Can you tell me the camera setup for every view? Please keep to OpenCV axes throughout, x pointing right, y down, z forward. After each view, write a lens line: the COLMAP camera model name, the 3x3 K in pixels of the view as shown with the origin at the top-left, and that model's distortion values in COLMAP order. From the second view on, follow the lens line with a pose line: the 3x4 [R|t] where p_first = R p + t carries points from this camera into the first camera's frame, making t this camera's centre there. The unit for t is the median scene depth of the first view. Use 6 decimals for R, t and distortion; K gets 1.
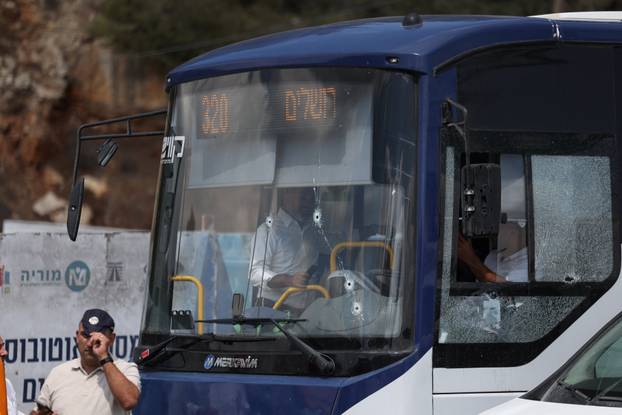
lens RADIAL K [[3737.4, 0, 311.0], [0, 3737.4, 207.5], [0, 0, 1]] dist [1.897071, -5.690559]
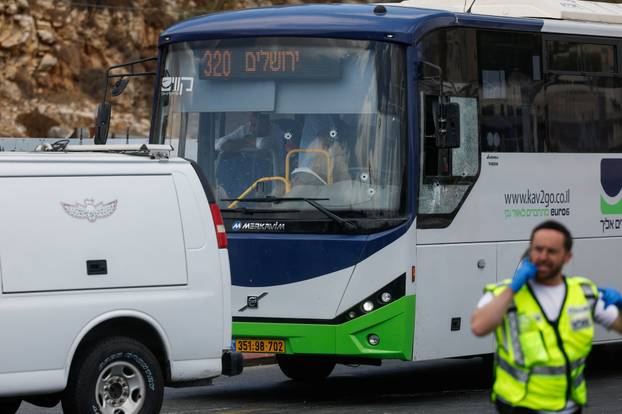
lens RADIAL K [[3737.4, 0, 311.0], [0, 3737.4, 207.0], [0, 0, 1]] dist [1.897071, -5.690559]
pose [[0.889657, 0.004945, 0.456604, -0.729347], [-0.018527, 0.999509, 0.025274, -0.006341], [-0.456254, -0.030945, 0.889311, -0.398696]]
